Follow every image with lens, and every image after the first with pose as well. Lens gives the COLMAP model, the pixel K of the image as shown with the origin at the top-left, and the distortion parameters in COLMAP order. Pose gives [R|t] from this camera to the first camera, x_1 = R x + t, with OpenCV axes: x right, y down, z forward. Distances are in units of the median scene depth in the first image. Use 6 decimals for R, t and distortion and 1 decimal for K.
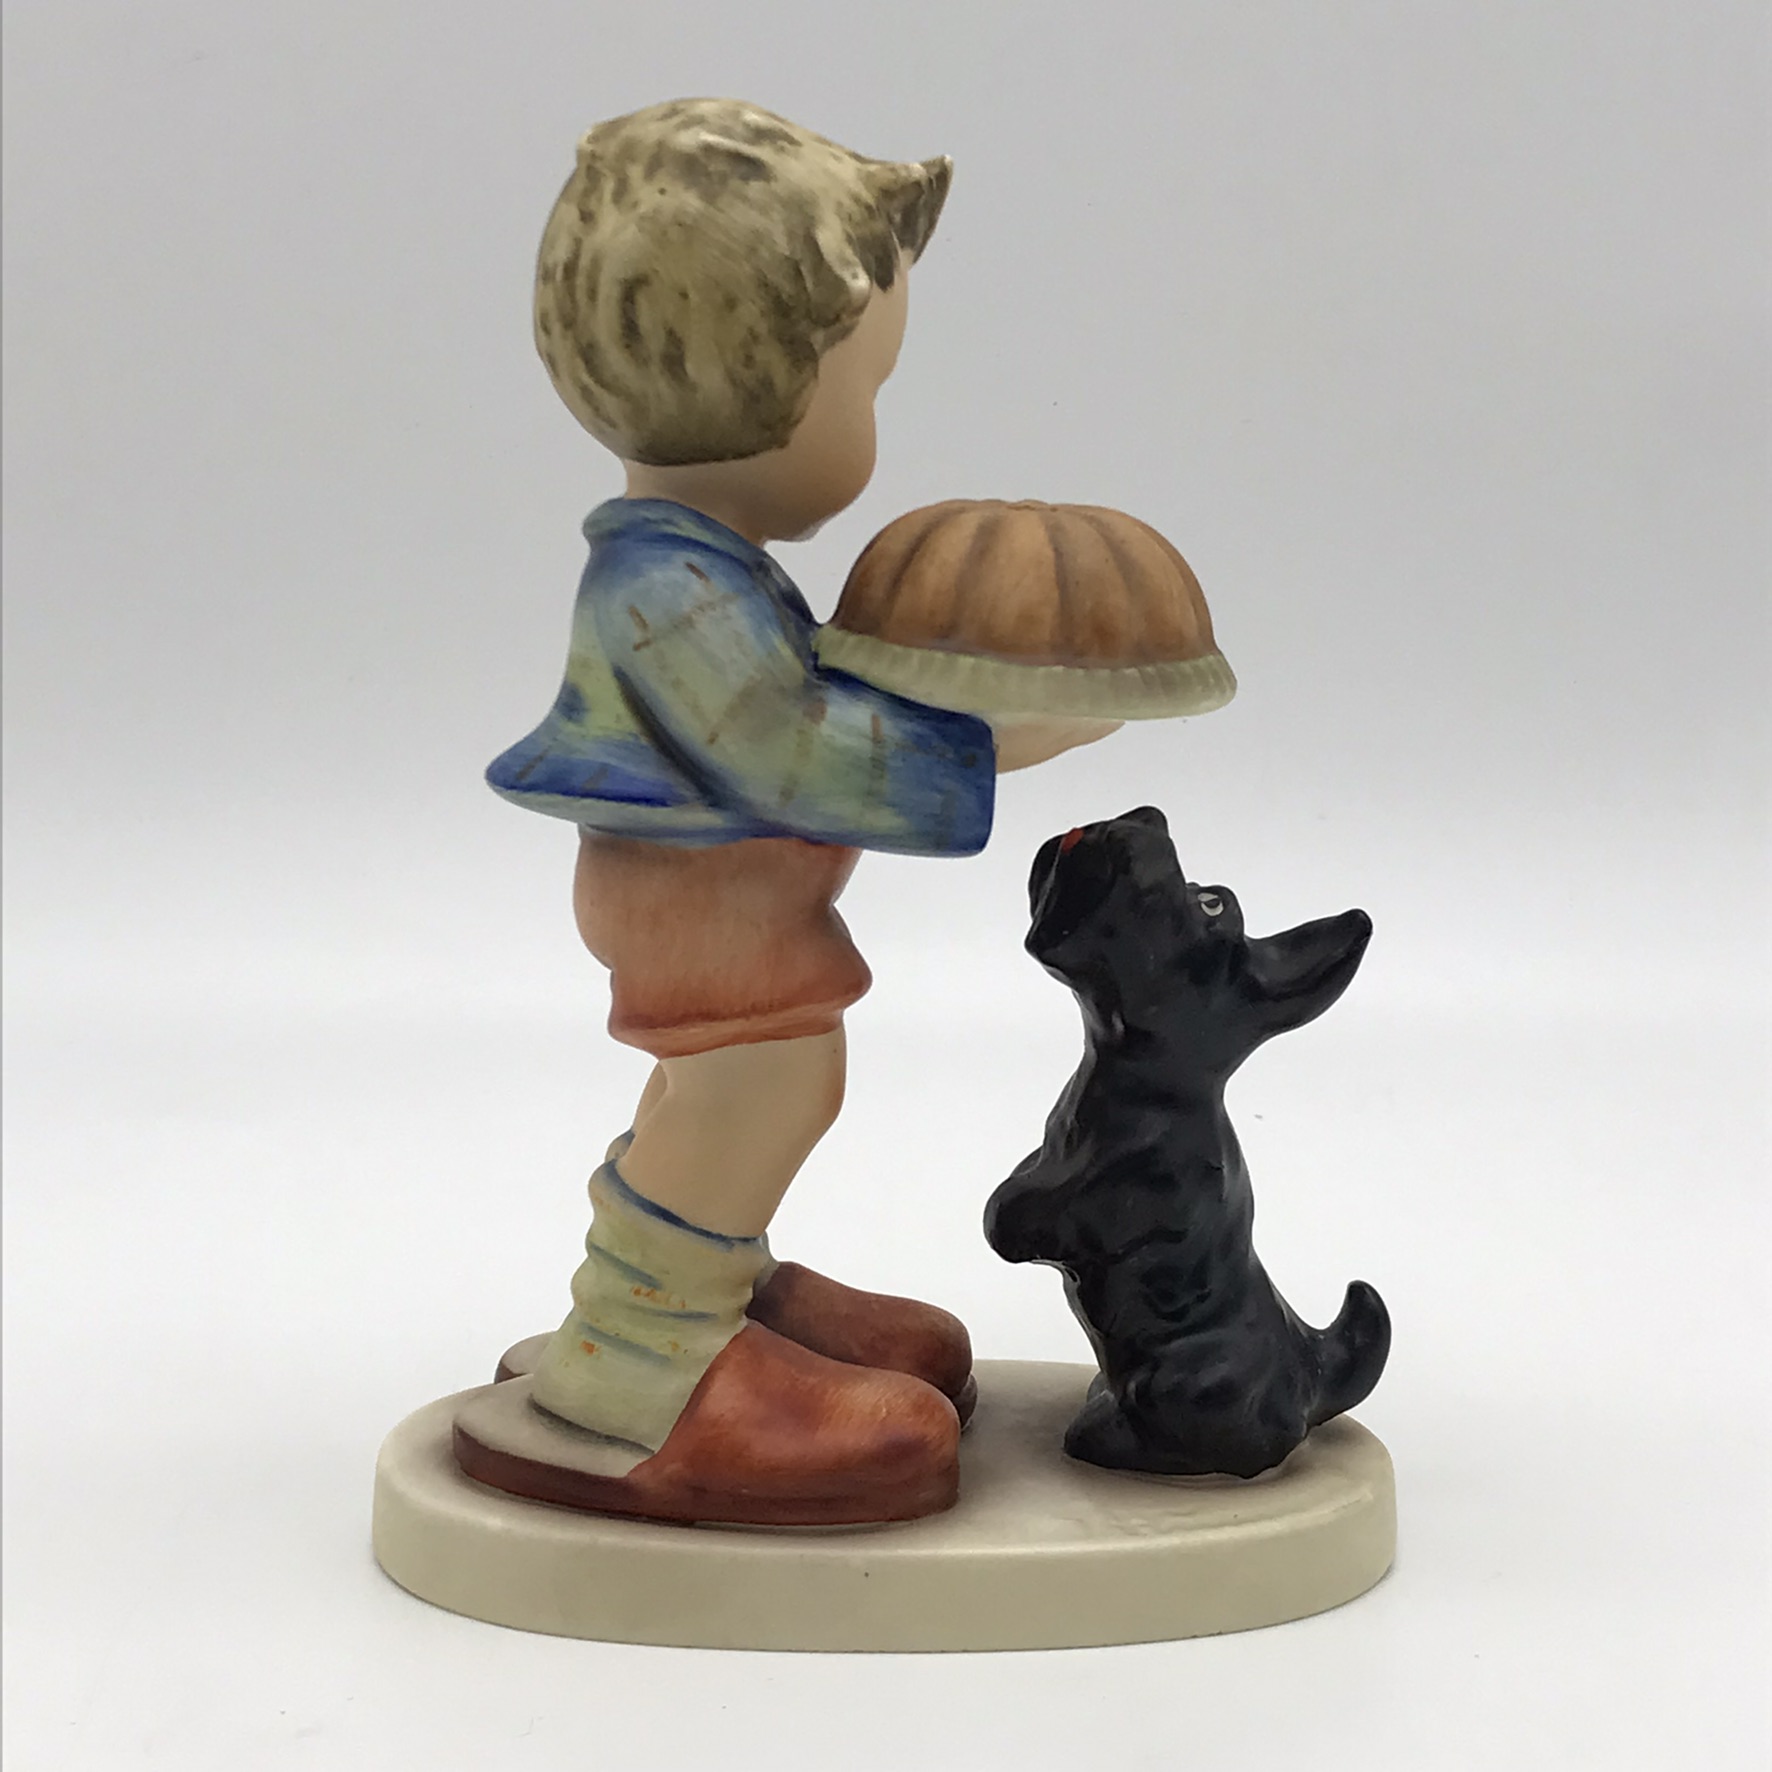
lens RADIAL K [[3624.9, 0, 883.7], [0, 3624.9, 884.9], [0, 0, 1]] dist [0.042325, 0.000000]
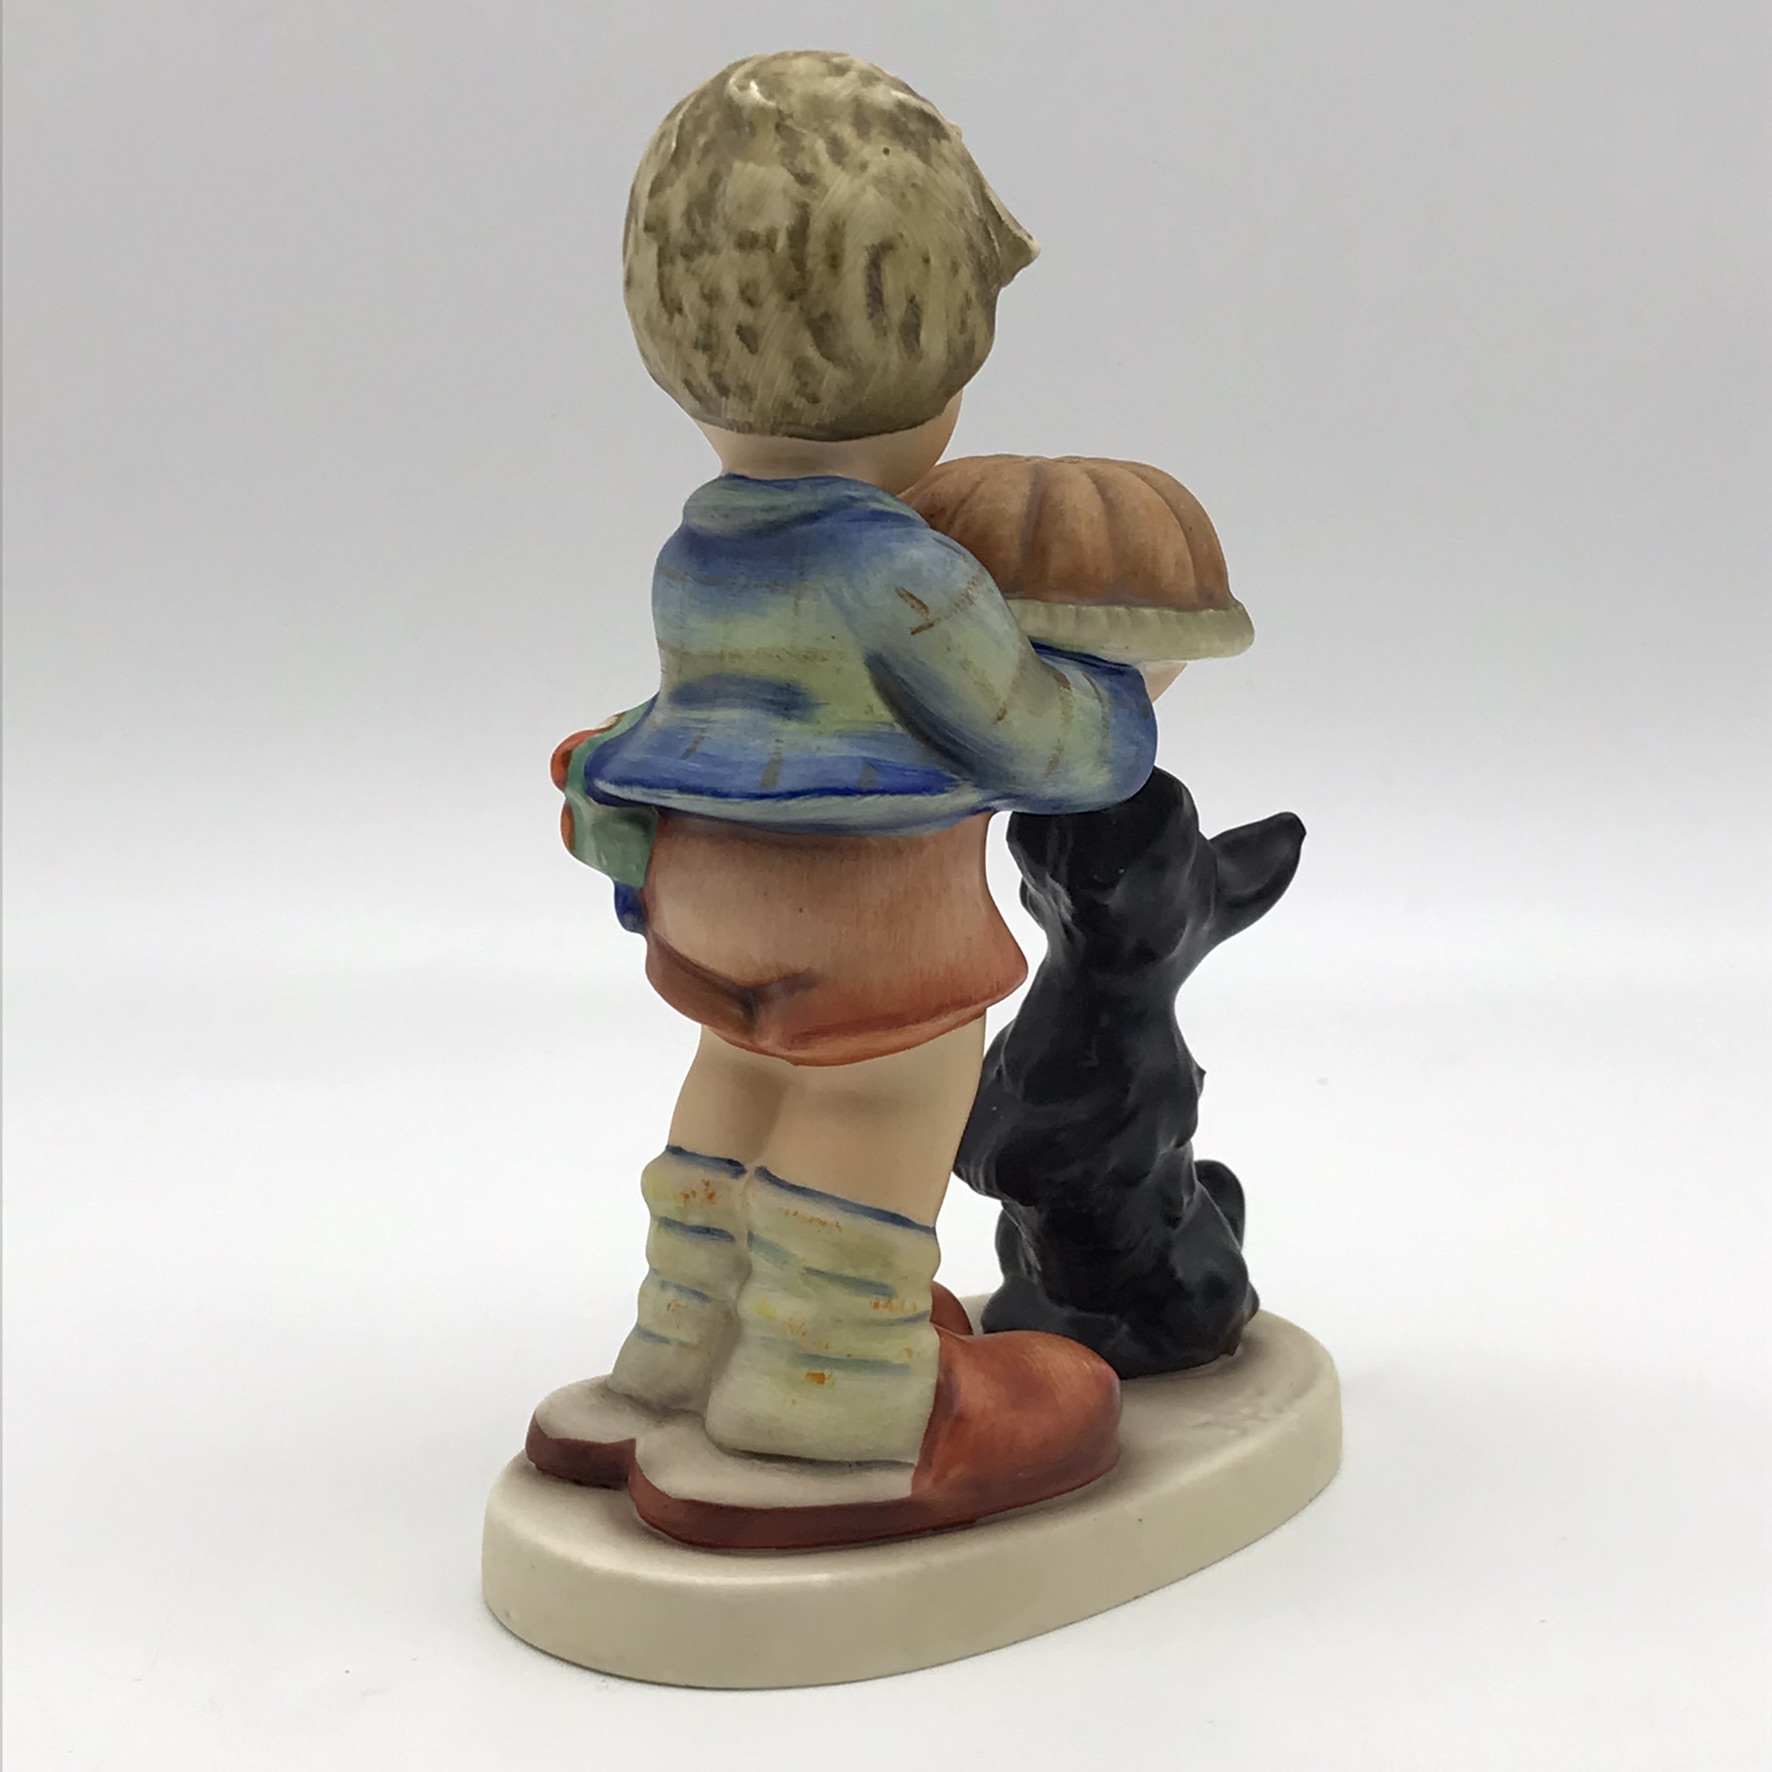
lens RADIAL K [[3624.9, 0, 885.9], [0, 3624.9, 889.3], [0, 0, 1]] dist [0.042325, 0.000000]
pose [[0.707028, -0.145748, 0.692004, -0.741703], [0.129146, 0.988687, 0.076285, -0.071775], [-0.695294, 0.035434, 0.717852, 0.320650]]
